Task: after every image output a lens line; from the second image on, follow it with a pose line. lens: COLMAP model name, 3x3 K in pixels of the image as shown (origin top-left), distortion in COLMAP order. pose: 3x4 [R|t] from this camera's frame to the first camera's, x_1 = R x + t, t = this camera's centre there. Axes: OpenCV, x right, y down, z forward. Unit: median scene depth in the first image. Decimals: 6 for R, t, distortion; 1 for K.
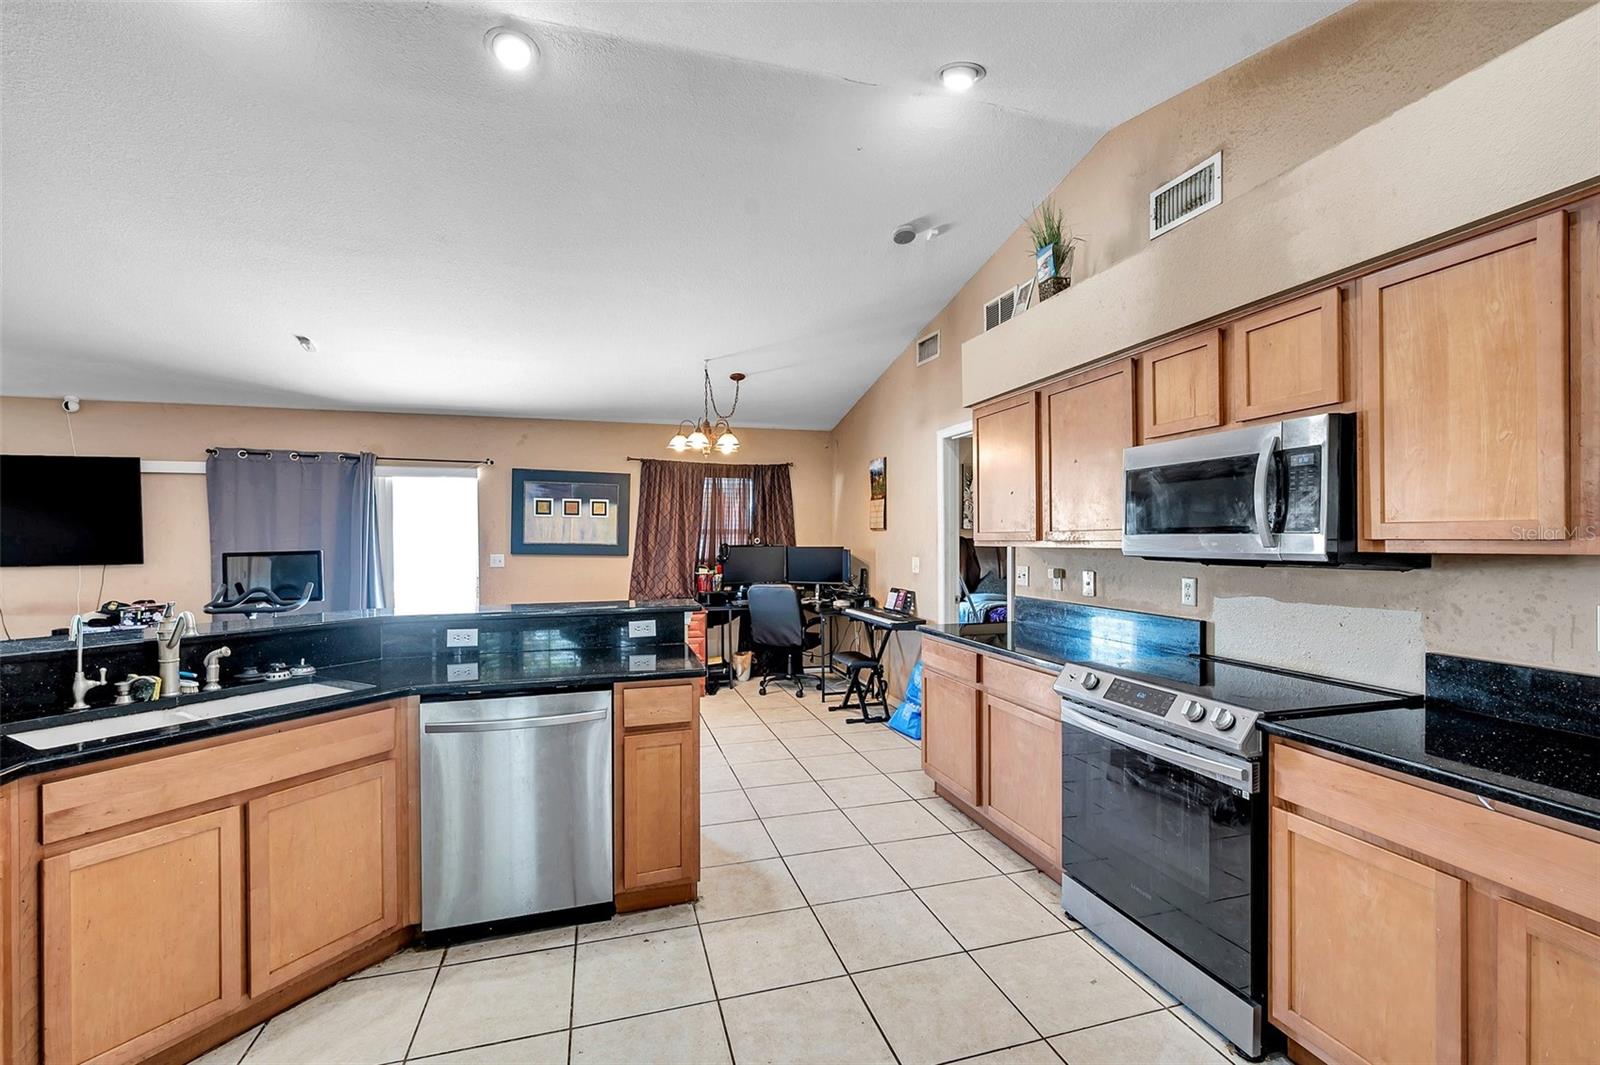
lens RADIAL K [[679.2, 0, 808.8], [0, 679.2, 541.7], [0, 0, 1]] dist [-0.001205, 0.000089]
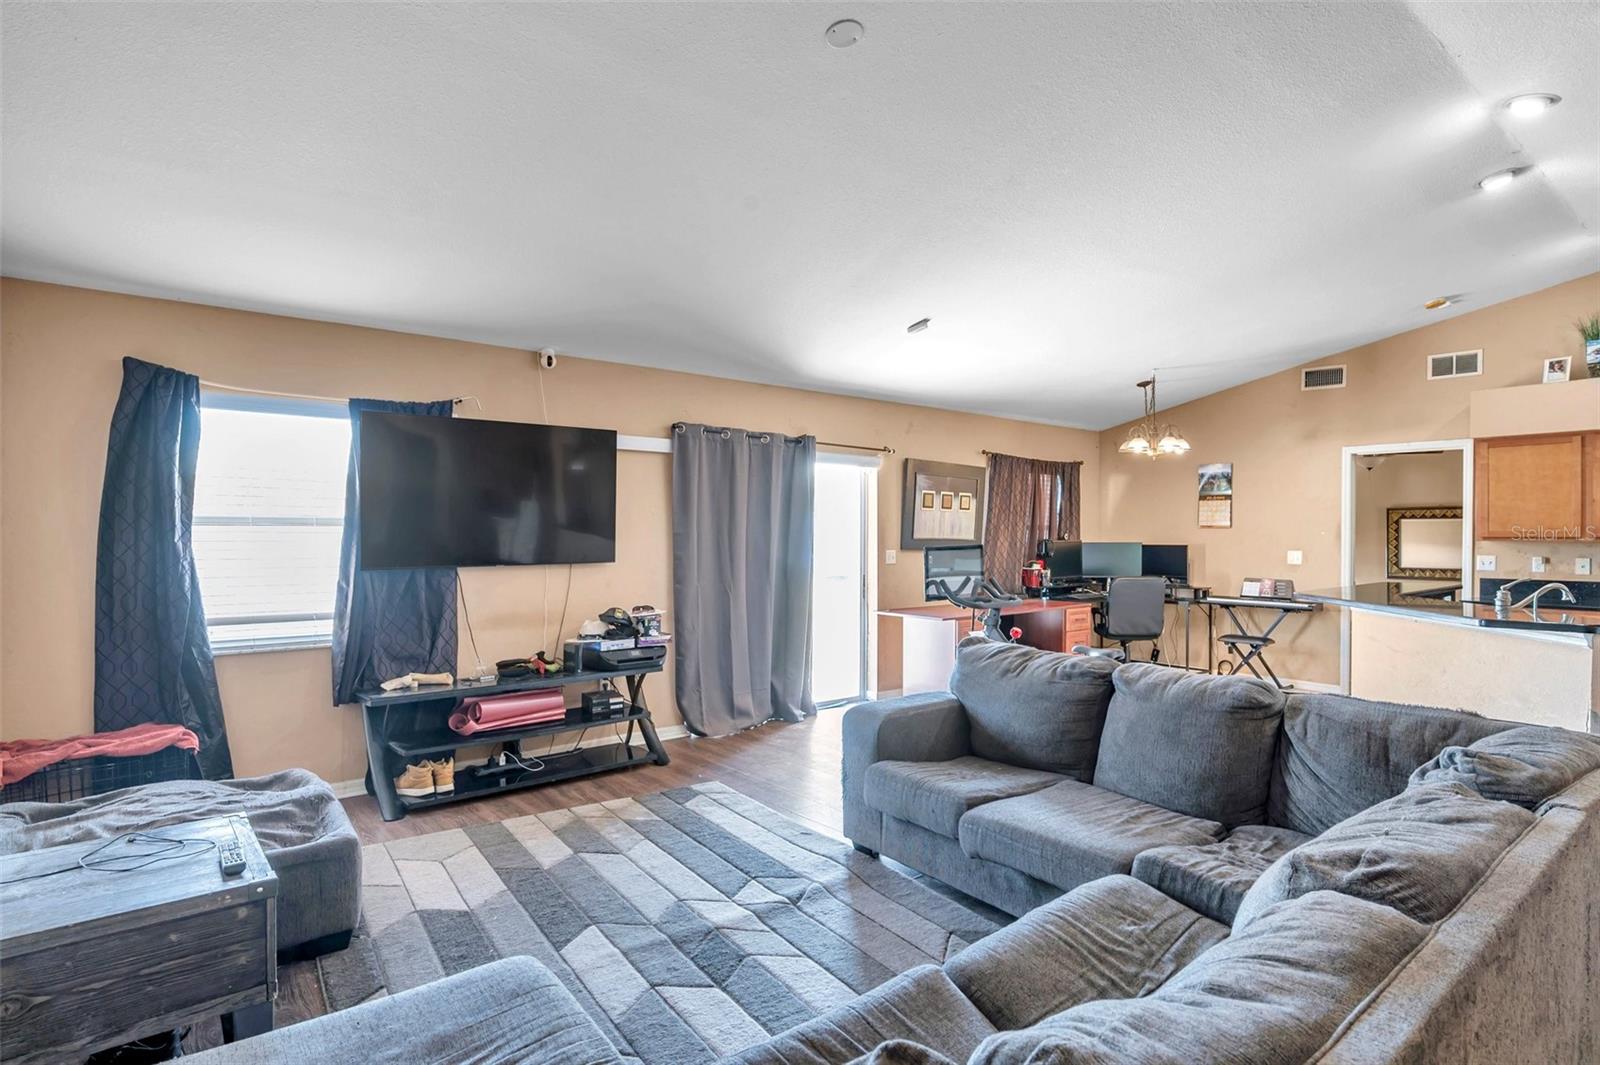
lens RADIAL K [[850.9, 0, 806.0], [0, 850.9, 535.3], [0, 0, 1]] dist [0.002721, 0.001054]
pose [[0.918060, 0.004564, 0.396415, -1.177738], [-0.002704, 0.999983, -0.005250, 0.005506], [-0.396432, 0.003748, 0.918057, -0.020975]]
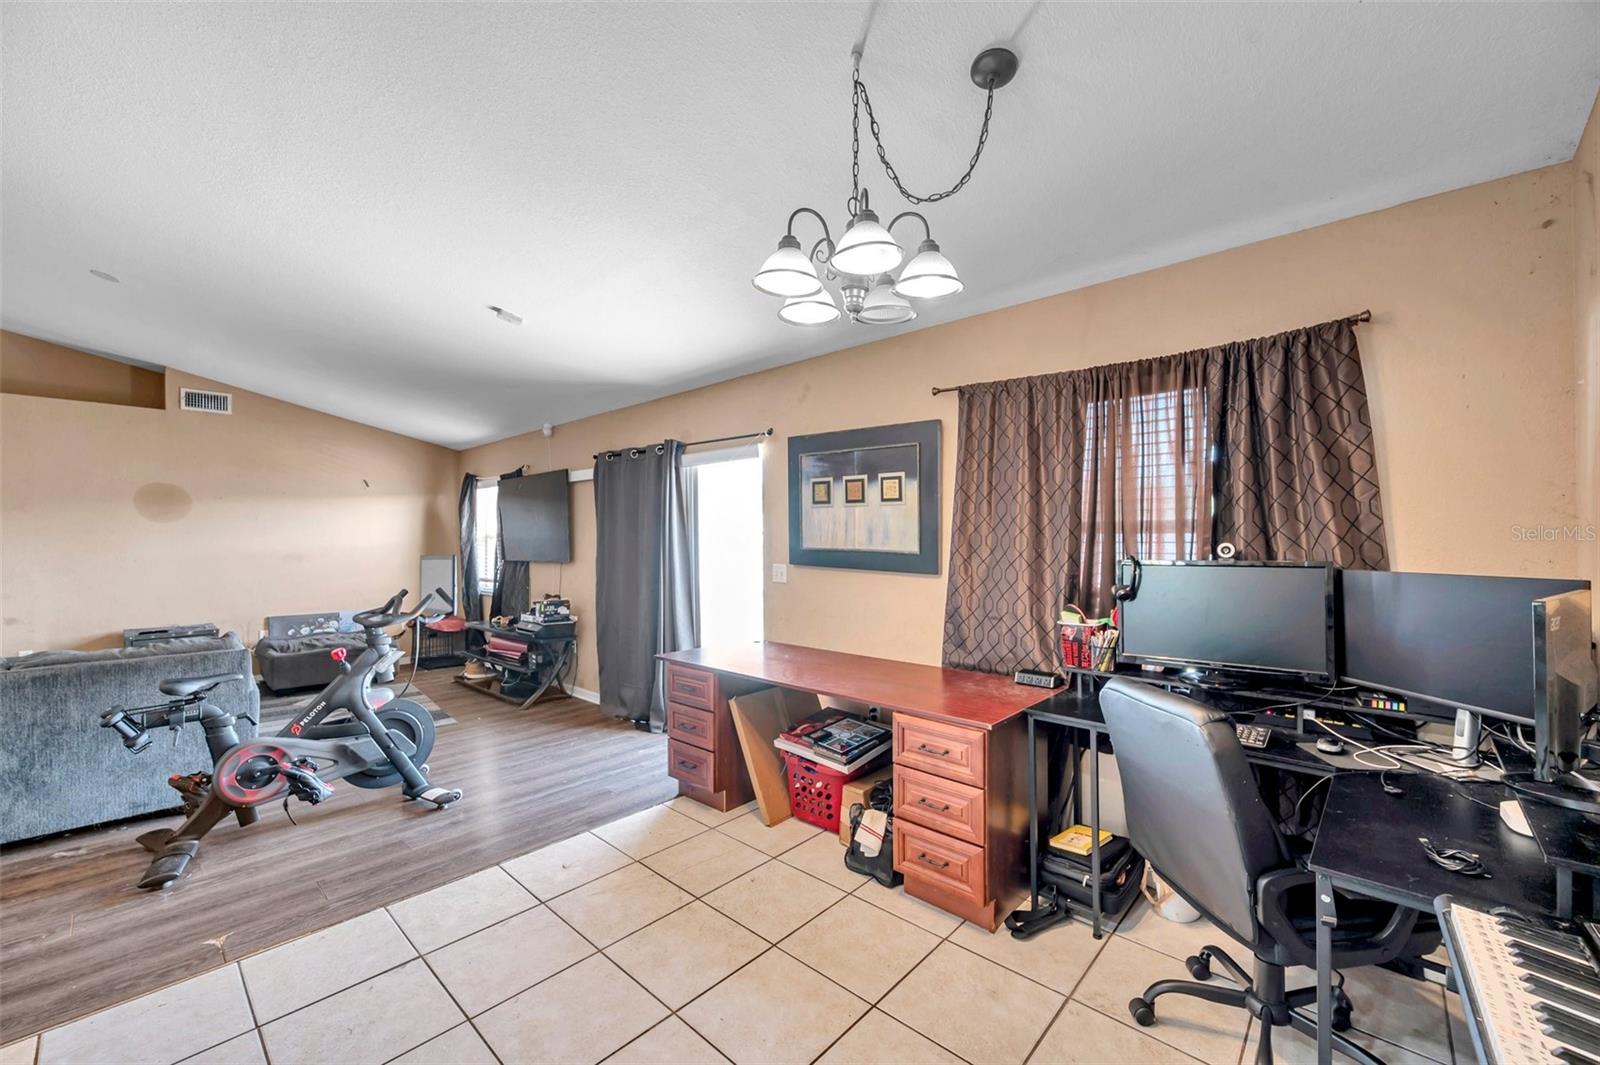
lens RADIAL K [[631.9, 0, 799.0], [0, 631.9, 538.6], [0, 0, 1]] dist [-0.001027, -0.000061]
pose [[0.513023, 0.000569, -0.858375, 0.122118], [-0.007760, 0.999962, -0.003975, -0.005730], [0.858340, 0.008700, 0.513008, 0.788140]]
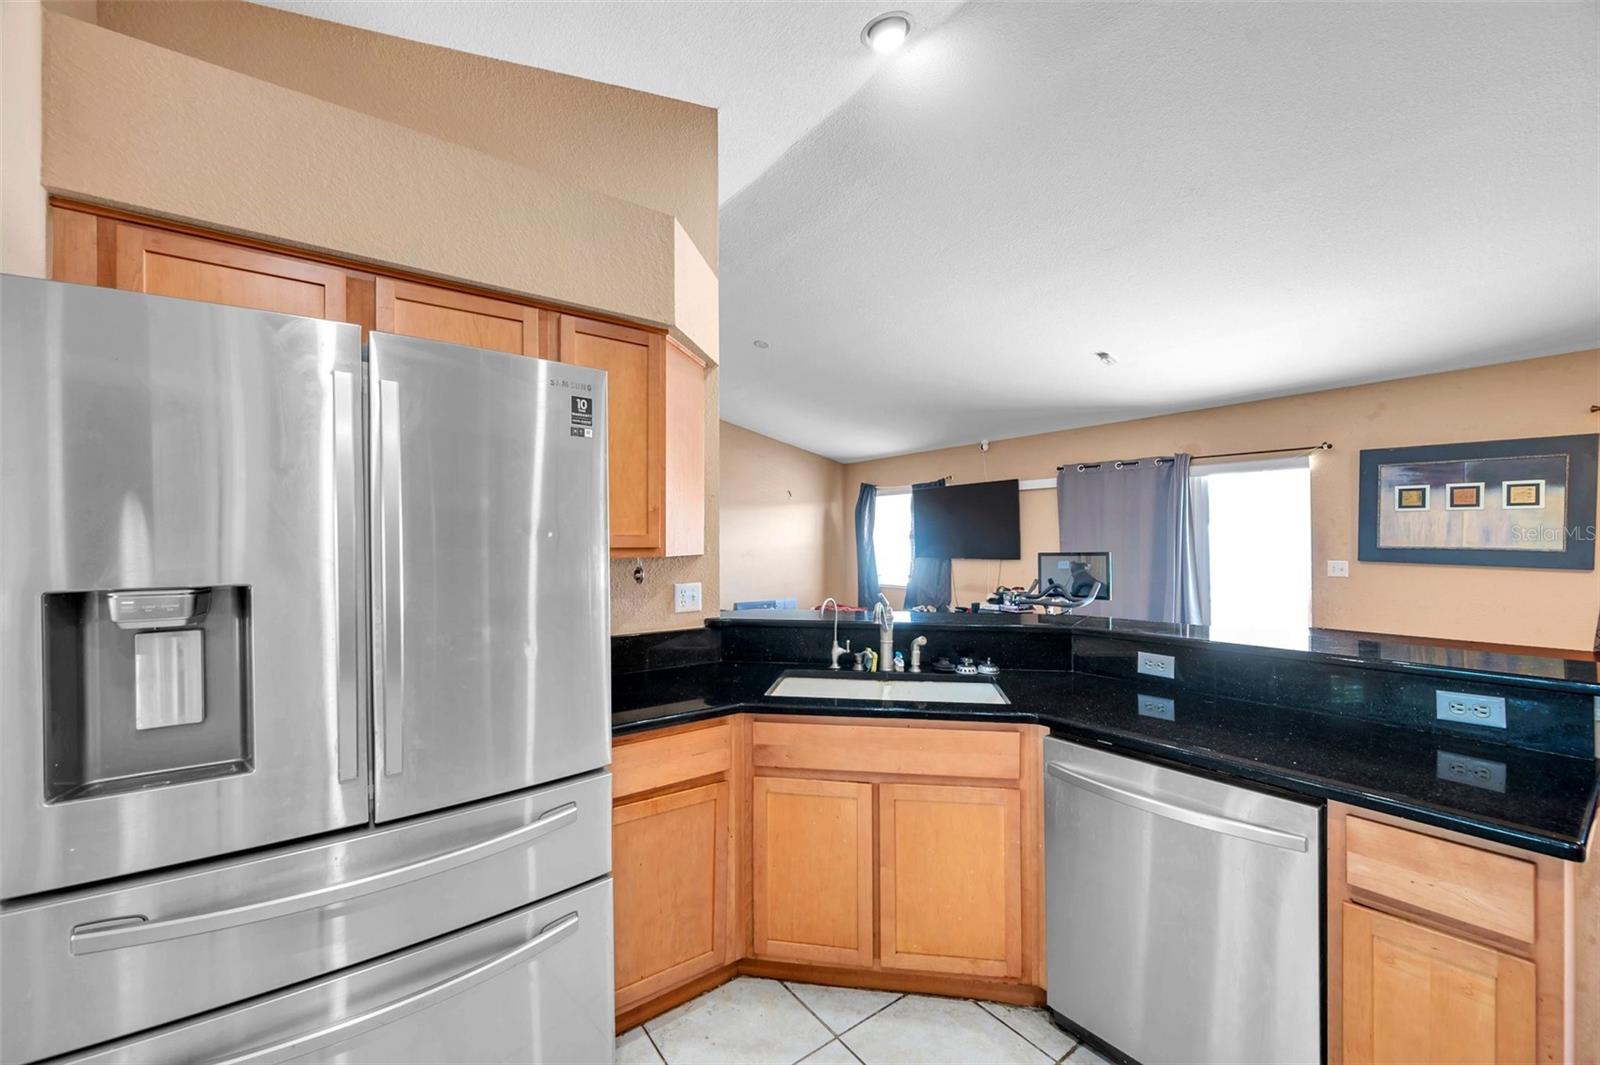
lens RADIAL K [[631.9, 0, 795.4], [0, 631.9, 542.2], [0, 0, 1]] dist [-0.001027, -0.000061]
pose [[0.338296, 0.004593, -0.941029, 0.026167], [-0.005051, 0.999983, 0.003065, -0.002267], [0.941026, 0.003717, 0.338313, 0.174073]]
